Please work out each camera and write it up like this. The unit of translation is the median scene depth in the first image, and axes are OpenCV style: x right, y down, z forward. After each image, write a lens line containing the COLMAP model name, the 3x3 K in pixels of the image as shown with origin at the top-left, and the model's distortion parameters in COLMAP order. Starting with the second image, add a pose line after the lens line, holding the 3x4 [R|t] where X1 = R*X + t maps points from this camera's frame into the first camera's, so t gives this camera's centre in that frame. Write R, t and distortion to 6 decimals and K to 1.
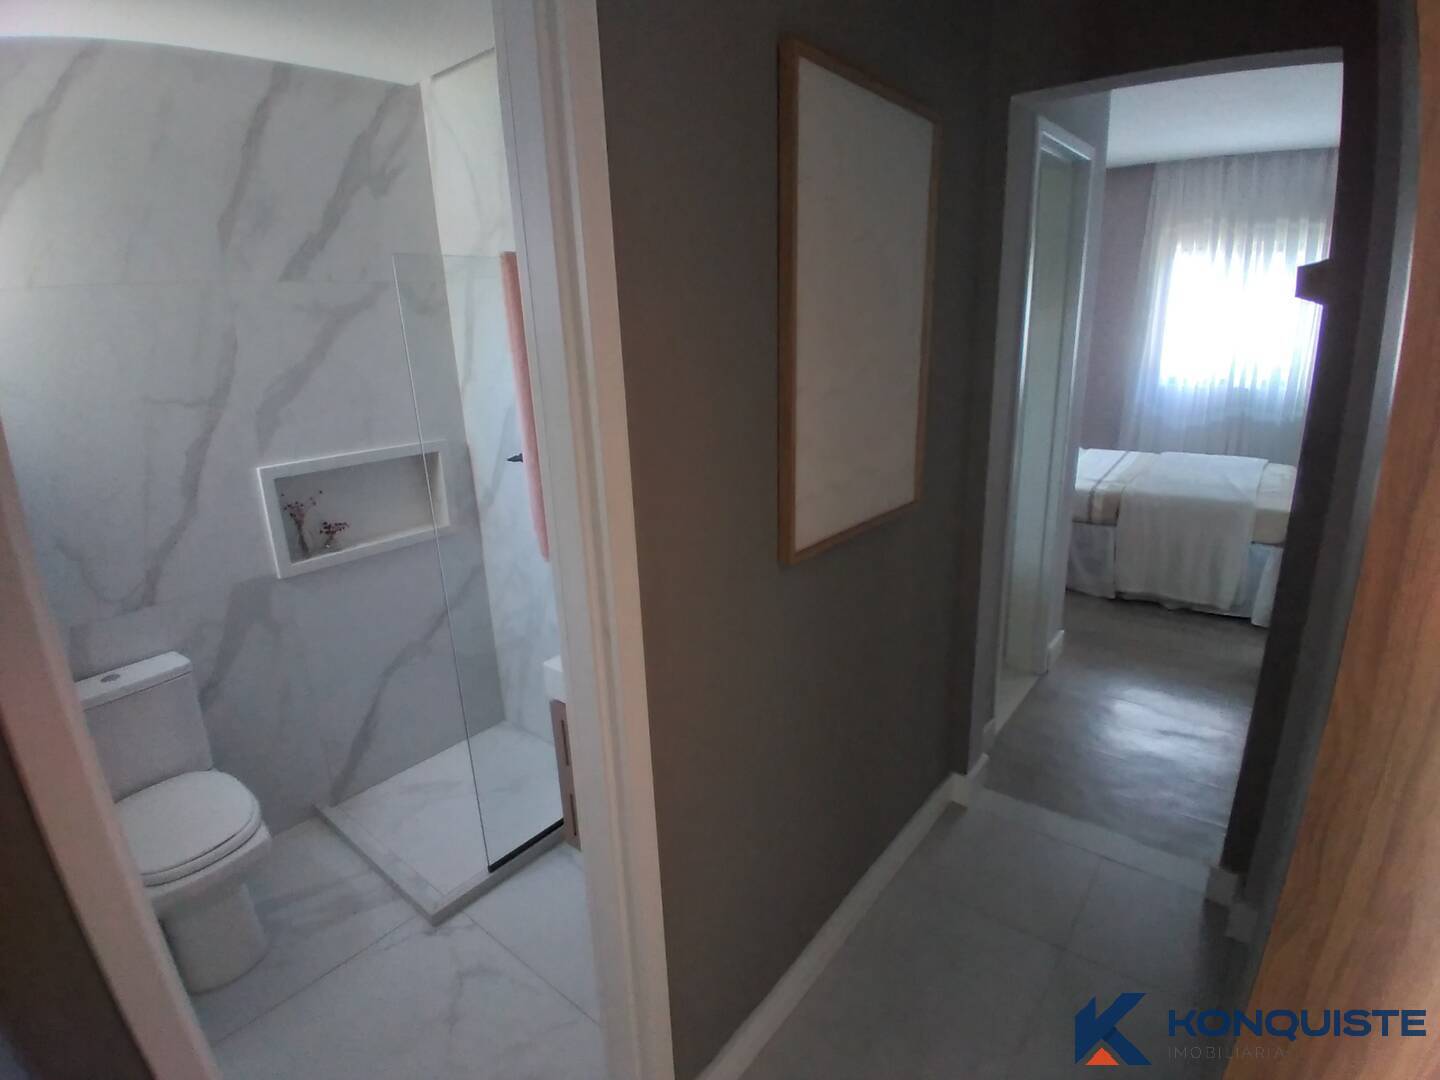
lens RADIAL K [[726.8, 0, 720.0], [0, 726.8, 540.0], [0, 0, 1]] dist [-0.005474, -0.039249]
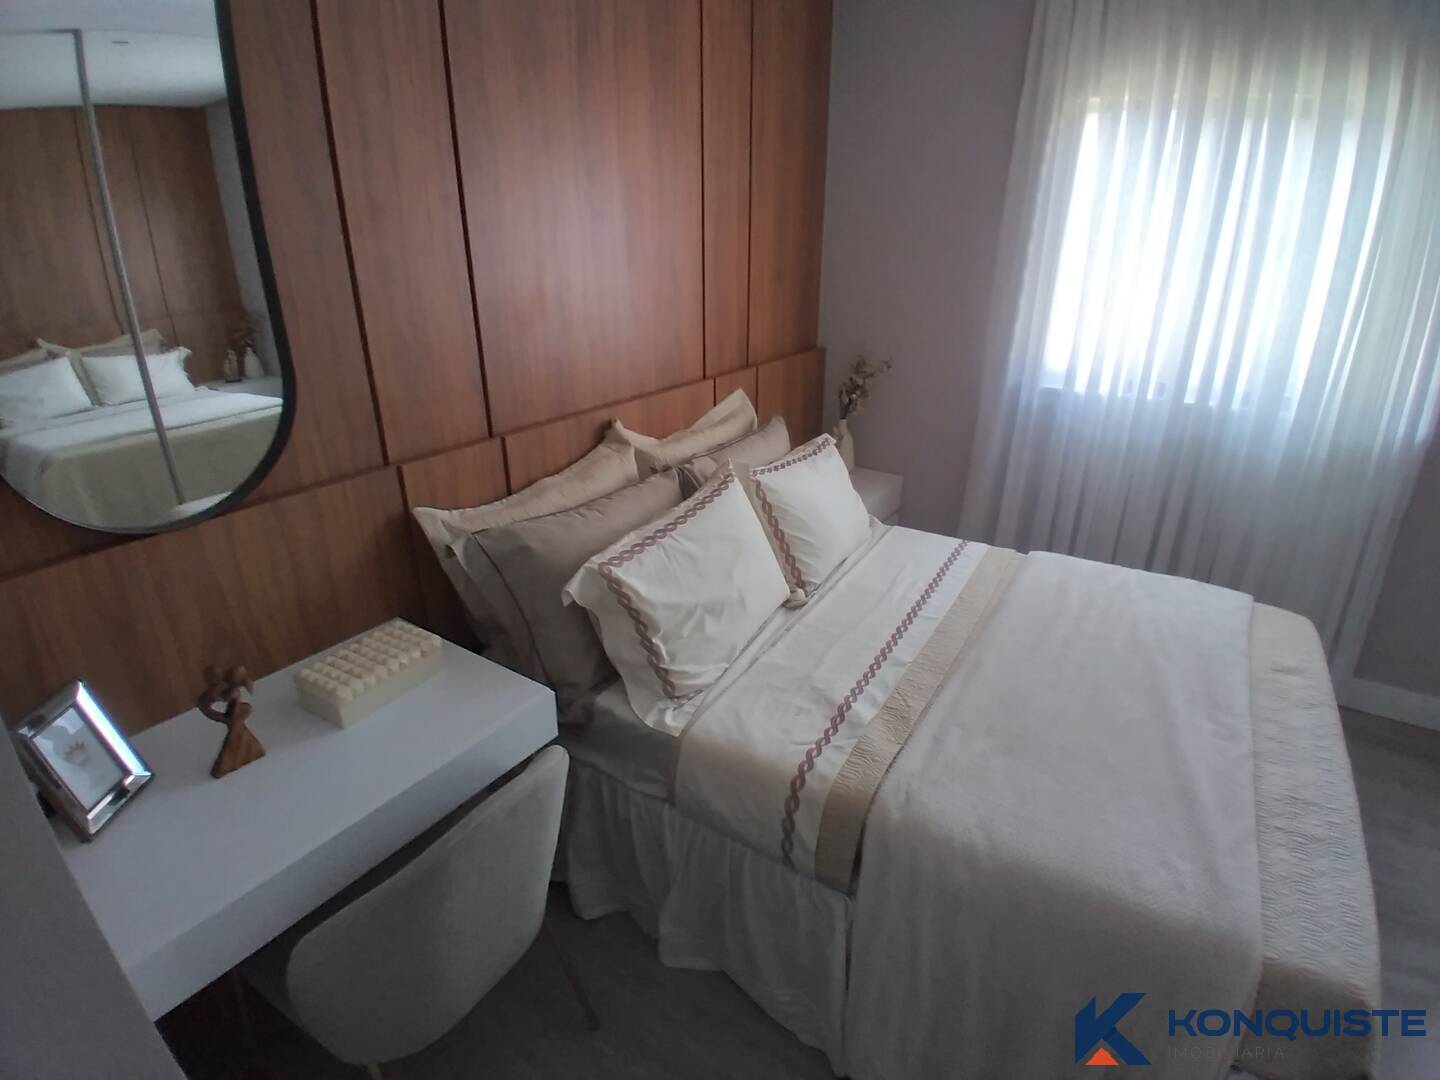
lens RADIAL K [[710.9, 0, 723.4], [0, 710.9, 536.4], [0, 0, 1]] dist [0.013728, -0.051279]
pose [[0.995226, -0.002777, 0.097555, 0.430429], [-0.007414, 0.994555, 0.103949, -0.210639], [-0.097312, -0.104176, 0.989787, 0.655383]]
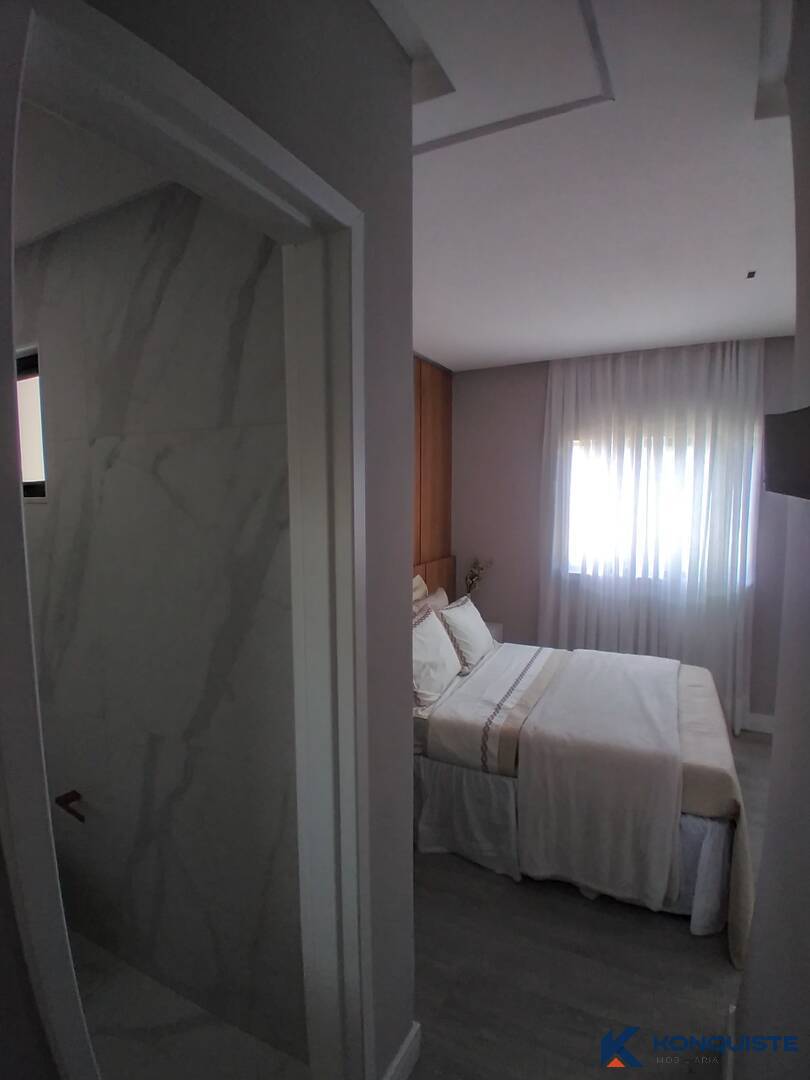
lens RADIAL K [[541.9, 0, 422.0], [0, 541.9, 555.9], [0, 0, 1]] dist [0.012590, -0.052188]
pose [[0.971937, 0.010175, 0.235020, 0.298683], [0.034365, 0.982205, -0.184642, -0.138149], [-0.232716, 0.187537, 0.954292, 0.413191]]
